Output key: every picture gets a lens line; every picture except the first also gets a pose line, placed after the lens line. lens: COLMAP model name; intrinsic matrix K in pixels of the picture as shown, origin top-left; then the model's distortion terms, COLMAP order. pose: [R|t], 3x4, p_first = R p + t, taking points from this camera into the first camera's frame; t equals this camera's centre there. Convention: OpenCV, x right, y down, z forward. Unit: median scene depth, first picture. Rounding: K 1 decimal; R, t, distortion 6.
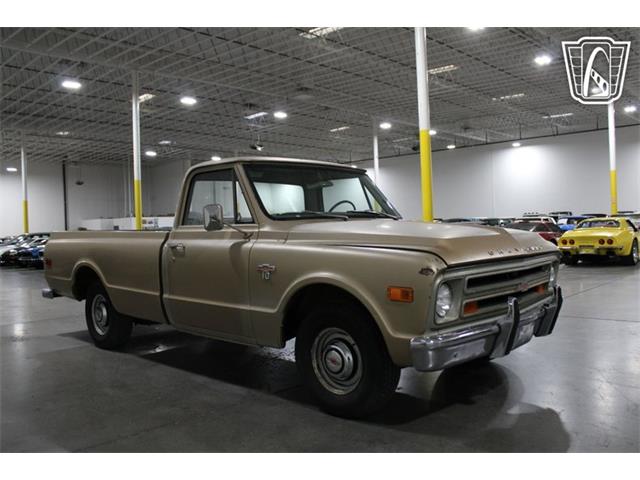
lens RADIAL K [[555.8, 0, 325.2], [0, 555.8, 242.5], [0, 0, 1]] dist [-0.162109, 0.154259]
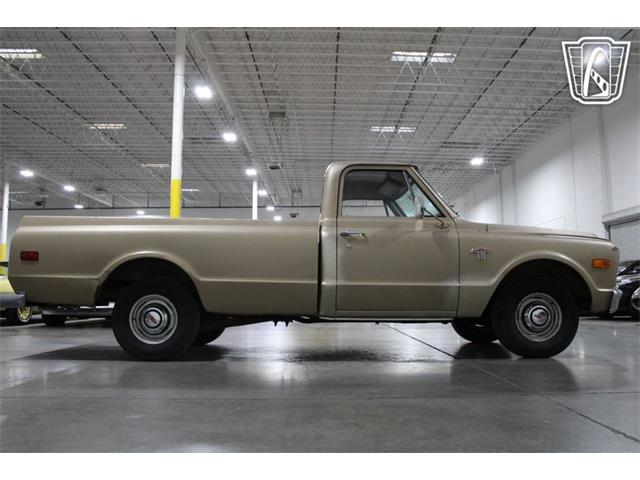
lens RADIAL K [[554.9, 0, 325.9], [0, 554.9, 243.4], [0, 0, 1]] dist [-0.161979, 0.153884]
pose [[0.727256, 0.093229, 0.680005, -0.930092], [-0.002266, 0.991053, -0.133451, 0.151022], [-0.686363, 0.095512, 0.720960, 0.256652]]
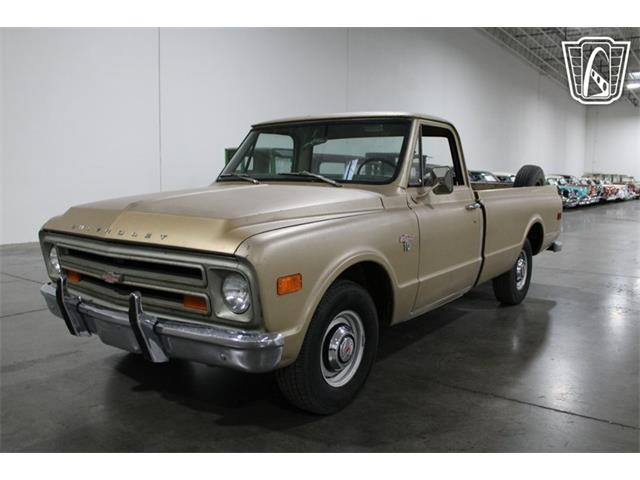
lens RADIAL K [[554.9, 0, 325.9], [0, 554.9, 243.4], [0, 0, 1]] dist [-0.161979, 0.153884]
pose [[0.112470, 0.148835, -0.982445, 0.862752], [-0.035805, 0.988683, 0.145681, -0.070969], [0.993010, 0.018791, 0.116527, 0.889272]]
